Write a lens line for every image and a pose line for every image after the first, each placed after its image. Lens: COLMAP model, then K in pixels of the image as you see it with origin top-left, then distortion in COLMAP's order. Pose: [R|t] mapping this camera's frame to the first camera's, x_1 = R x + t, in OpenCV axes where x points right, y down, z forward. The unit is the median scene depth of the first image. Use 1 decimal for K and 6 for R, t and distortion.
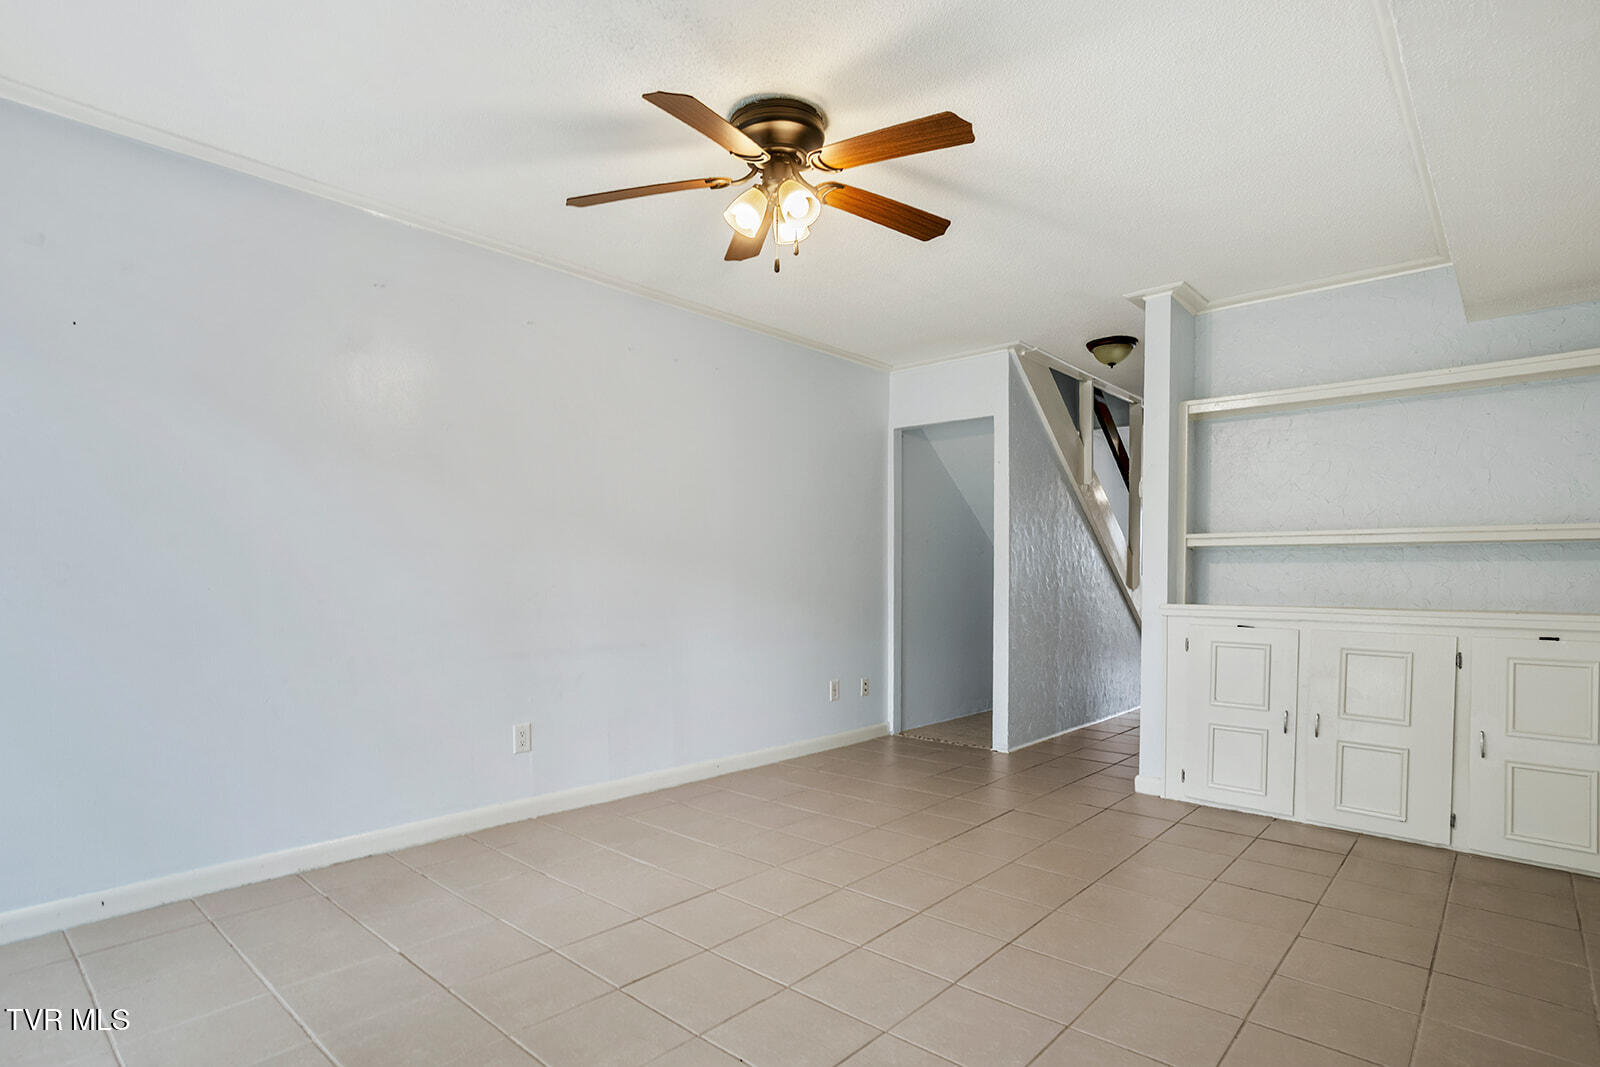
lens RADIAL K [[827.3, 0, 802.8], [0, 827.3, 592.1], [0, 0, 1]] dist [-0.002038, 0.000096]
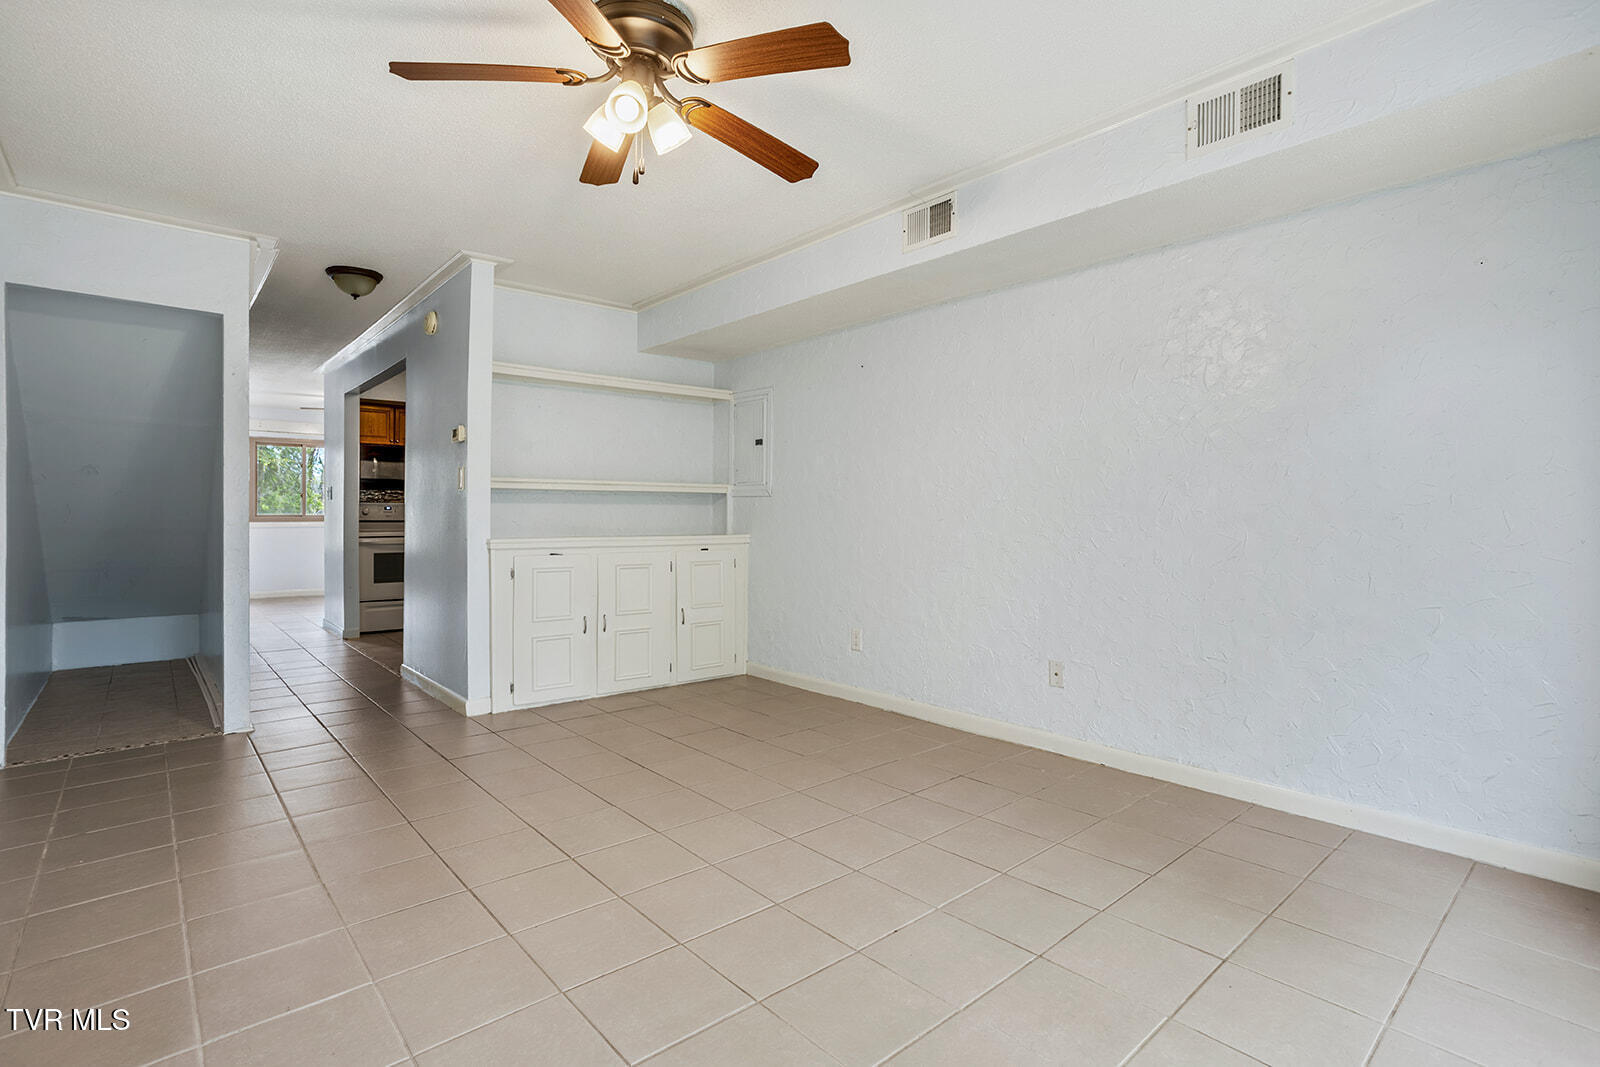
lens RADIAL K [[787.1, 0, 781.2], [0, 787.1, 512.7], [0, 0, 1]] dist [-0.019188, 0.001194]
pose [[0.151225, -0.001531, 0.988498, -0.618552], [0.020821, 0.999782, -0.001637, -0.013234], [-0.988280, 0.020829, 0.151224, 0.511472]]
